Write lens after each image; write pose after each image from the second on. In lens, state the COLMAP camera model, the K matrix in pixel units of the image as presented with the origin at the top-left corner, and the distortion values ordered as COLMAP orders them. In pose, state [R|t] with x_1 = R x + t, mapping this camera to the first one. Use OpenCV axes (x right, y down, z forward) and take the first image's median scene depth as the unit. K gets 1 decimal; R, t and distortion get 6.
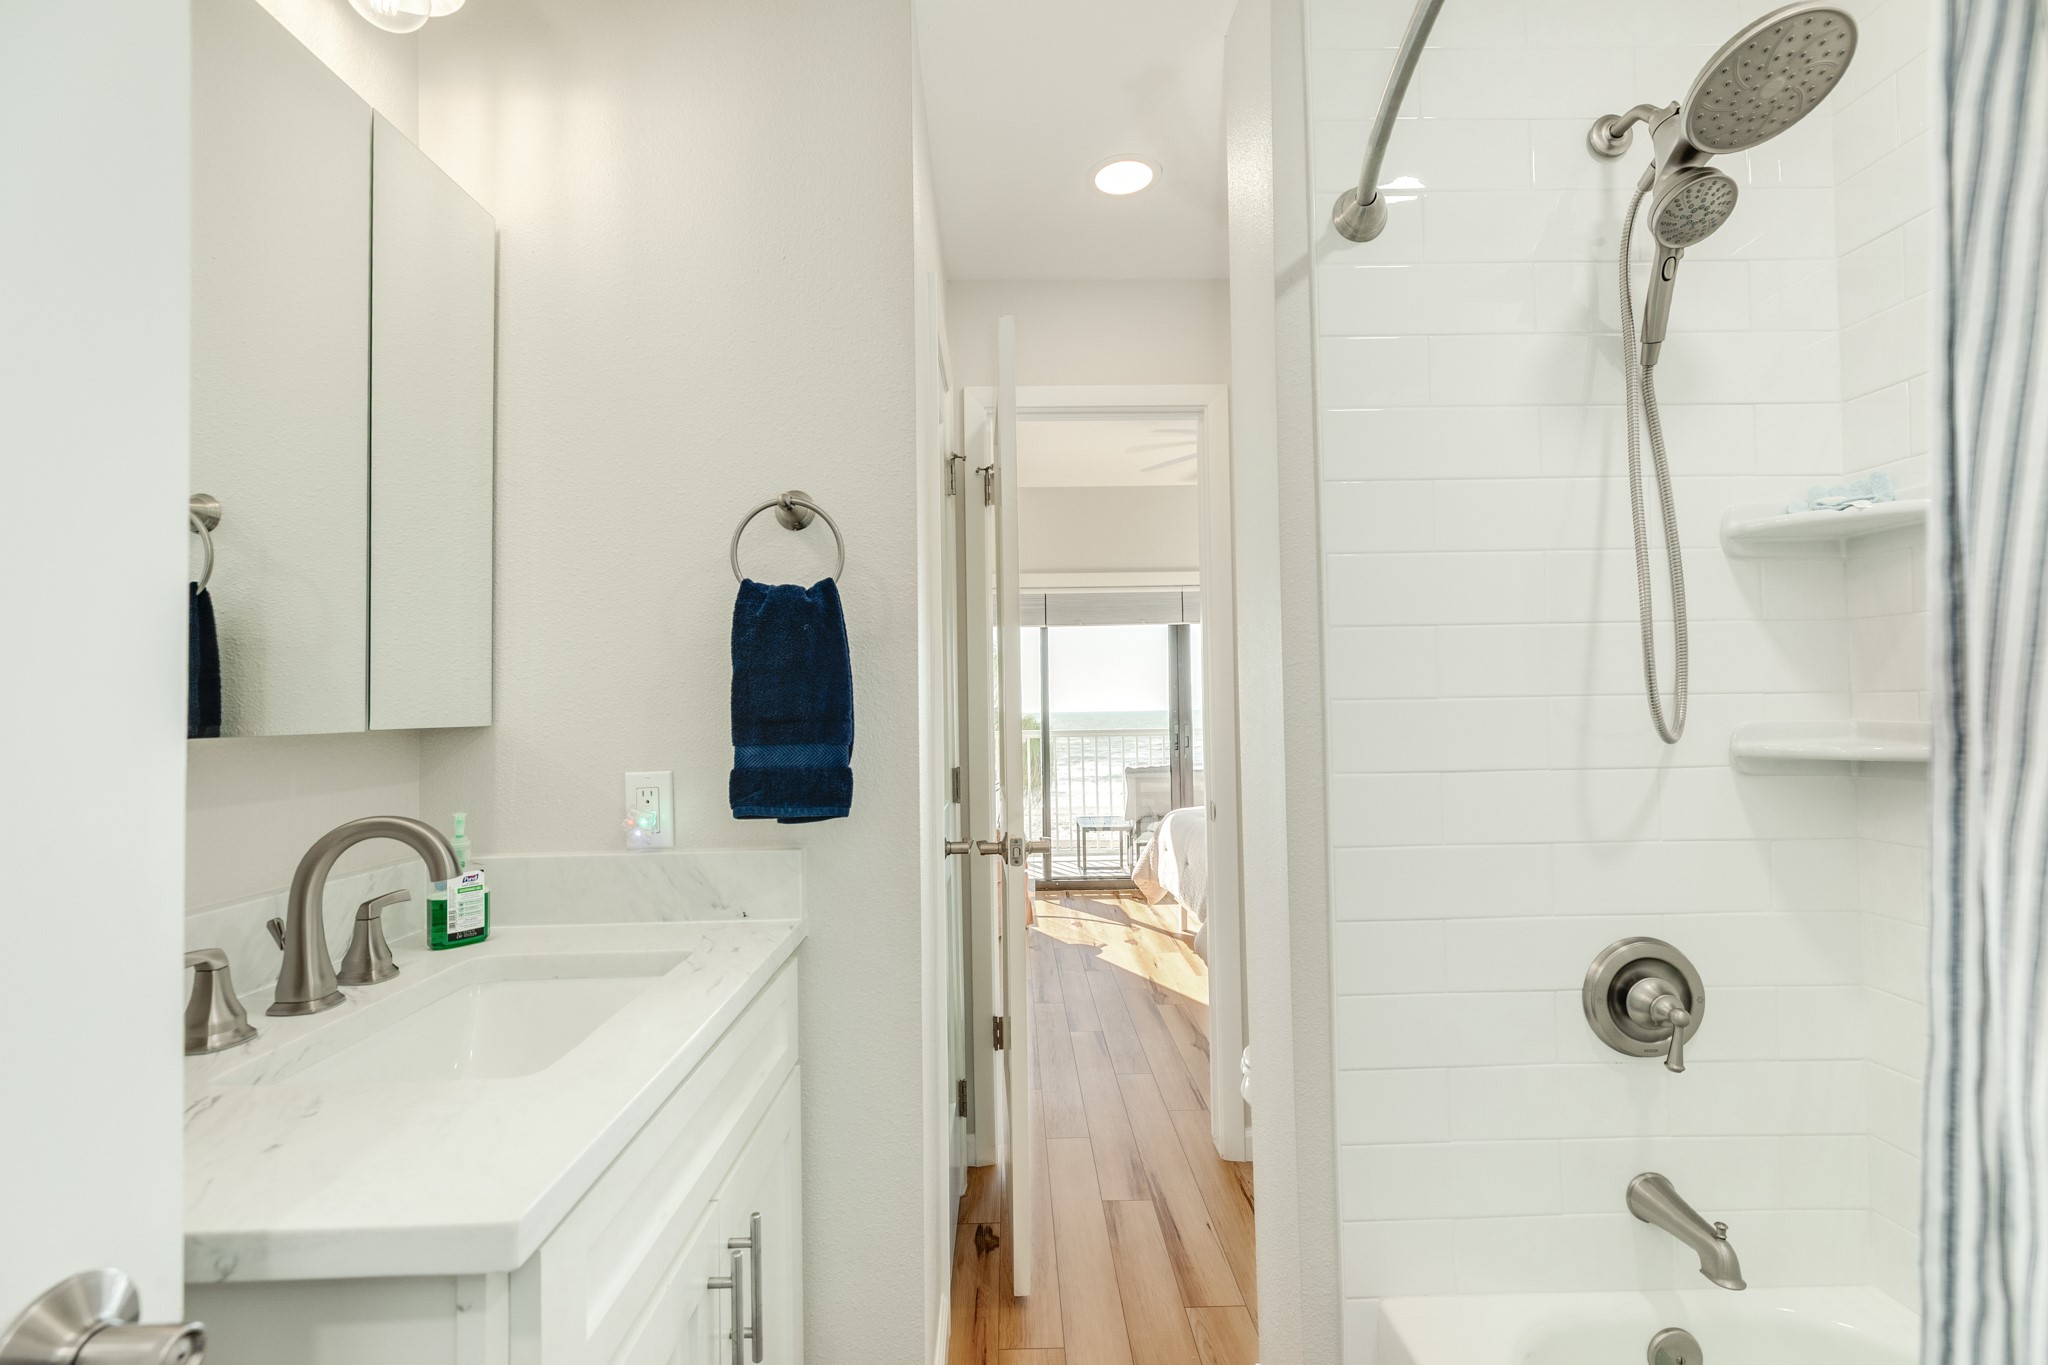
lens RADIAL K [[910.1, 0, 1022.3], [0, 910.1, 696.2], [0, 0, 1]] dist [0.006392, -0.000069]
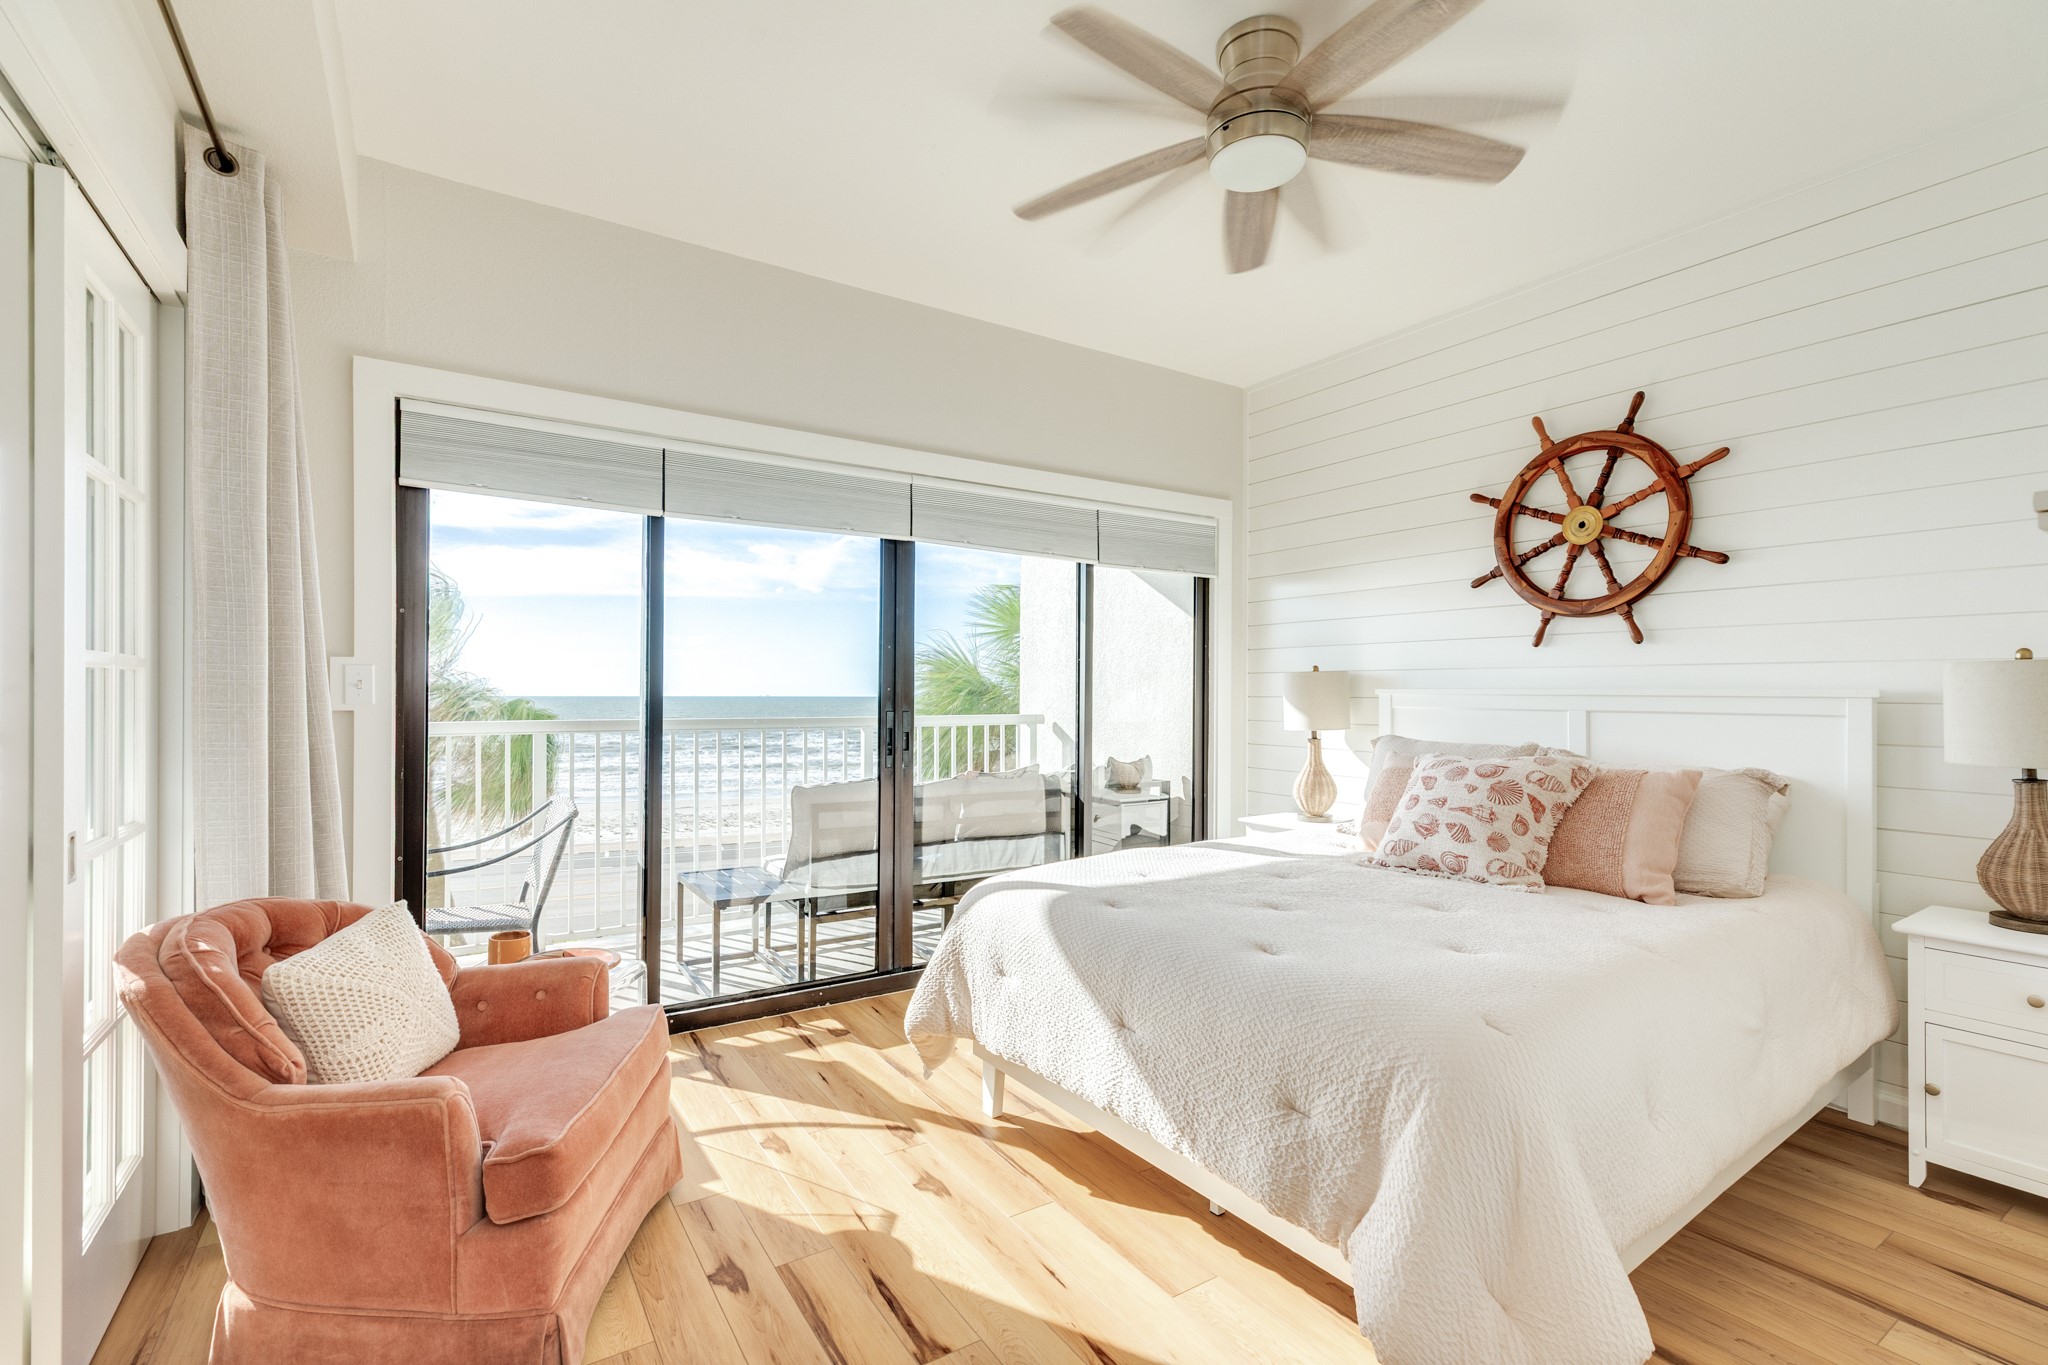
lens RADIAL K [[910.1, 0, 1015.6], [0, 910.1, 685.4], [0, 0, 1]] dist [0.006392, -0.000069]
pose [[0.843742, 0.018639, 0.536426, -0.100841], [-0.018193, 0.999816, -0.006126, 0.023172], [-0.536441, -0.004590, 0.843925, 0.631403]]
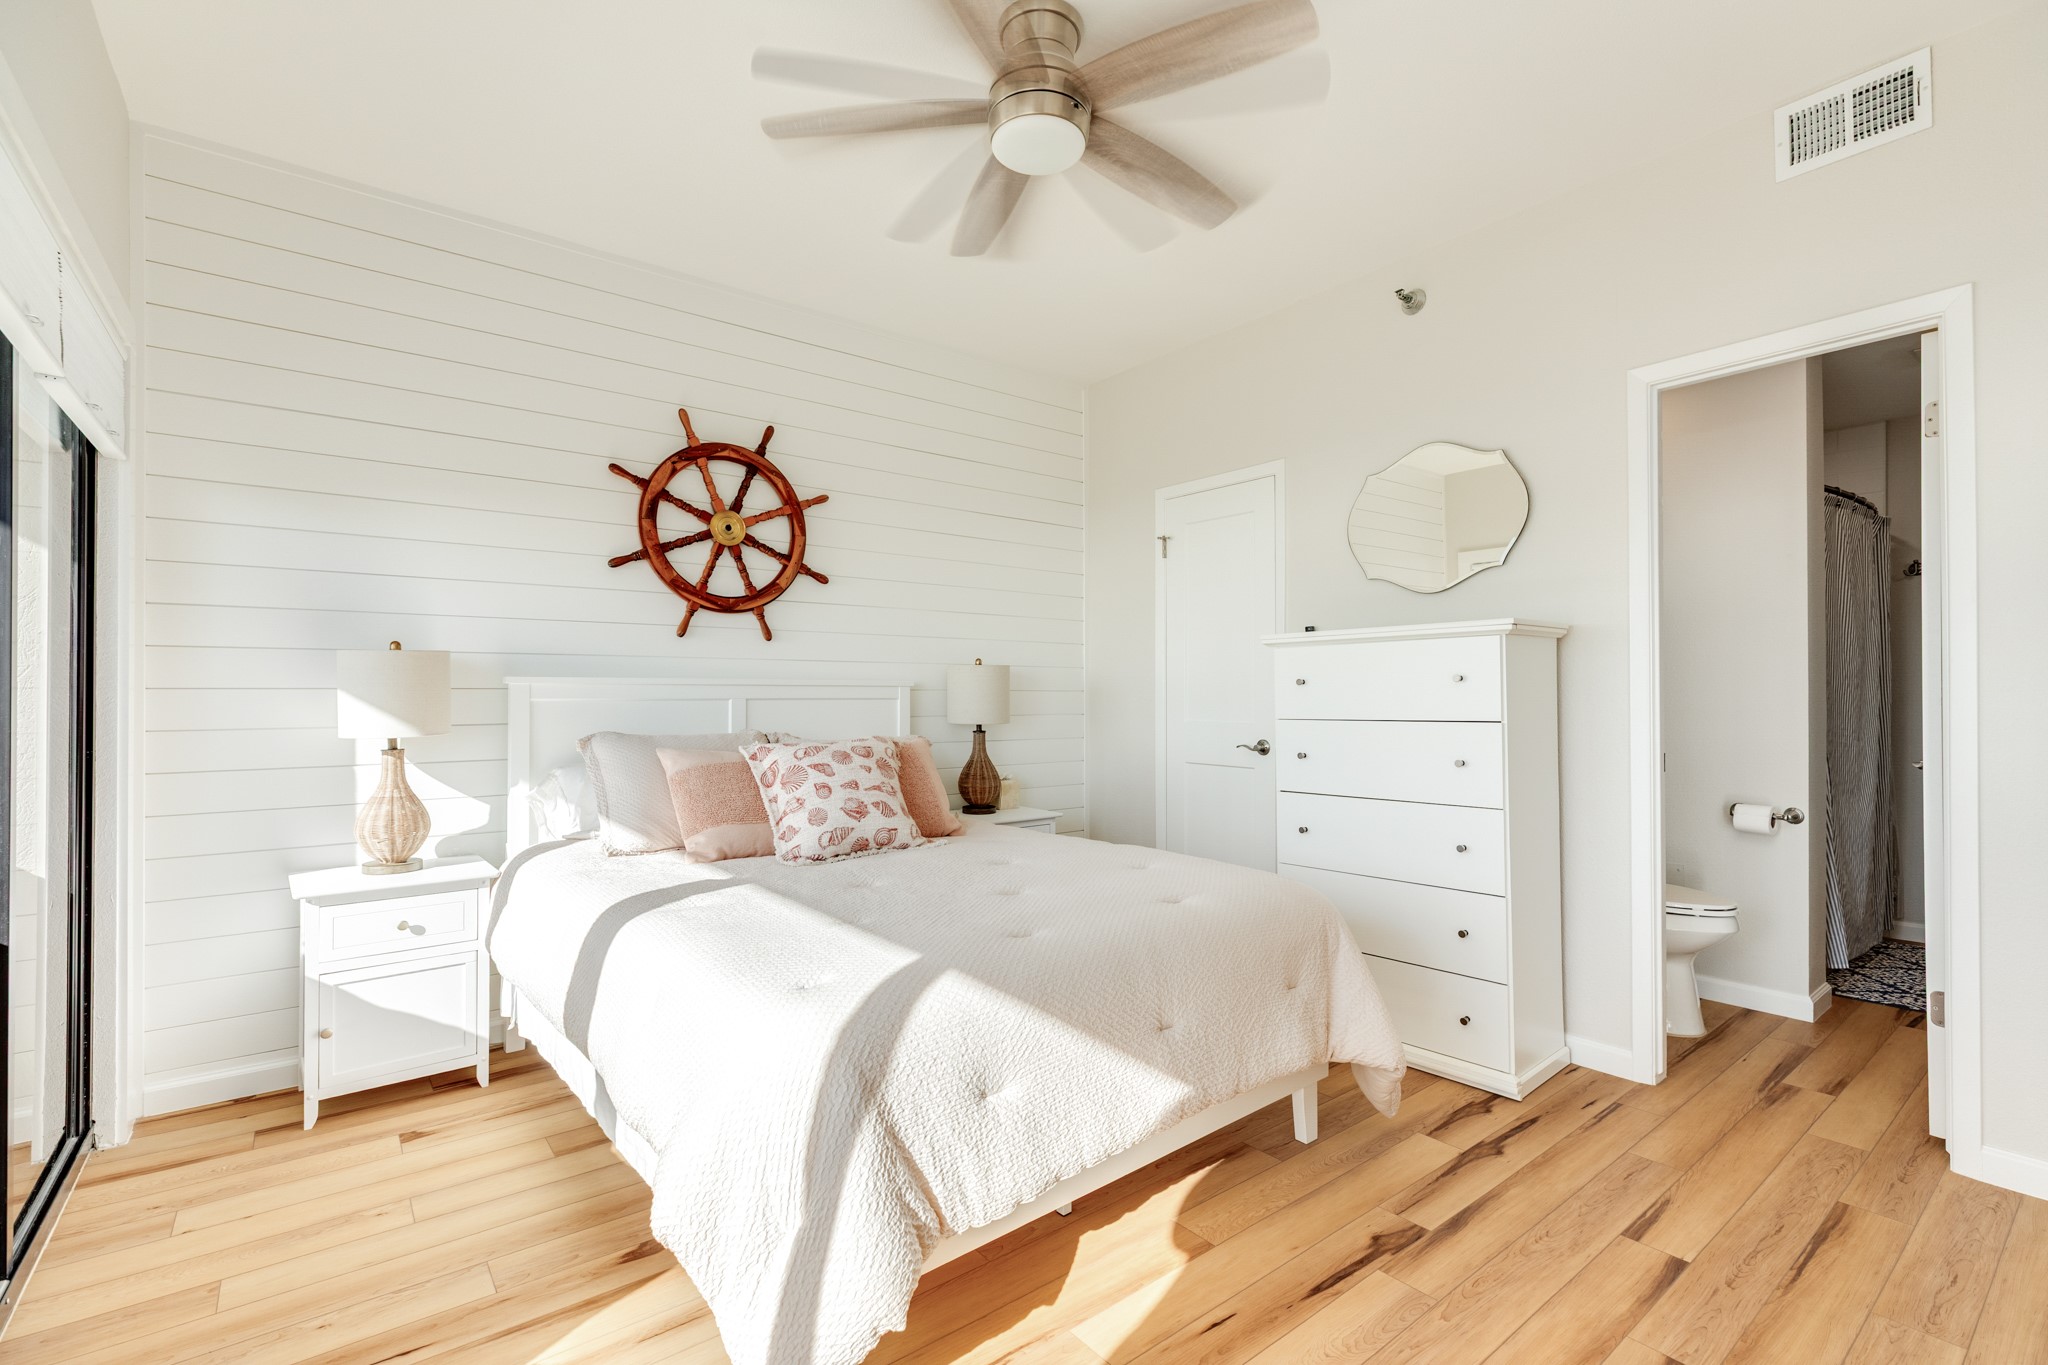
lens RADIAL K [[910.1, 0, 1015.6], [0, 910.1, 700.0], [0, 0, 1]] dist [0.006392, -0.000069]
pose [[-0.596853, -0.004936, 0.802335, -0.121710], [-0.005440, 0.999983, 0.002106, 0.030565], [-0.802332, -0.003108, -0.596870, 1.400862]]
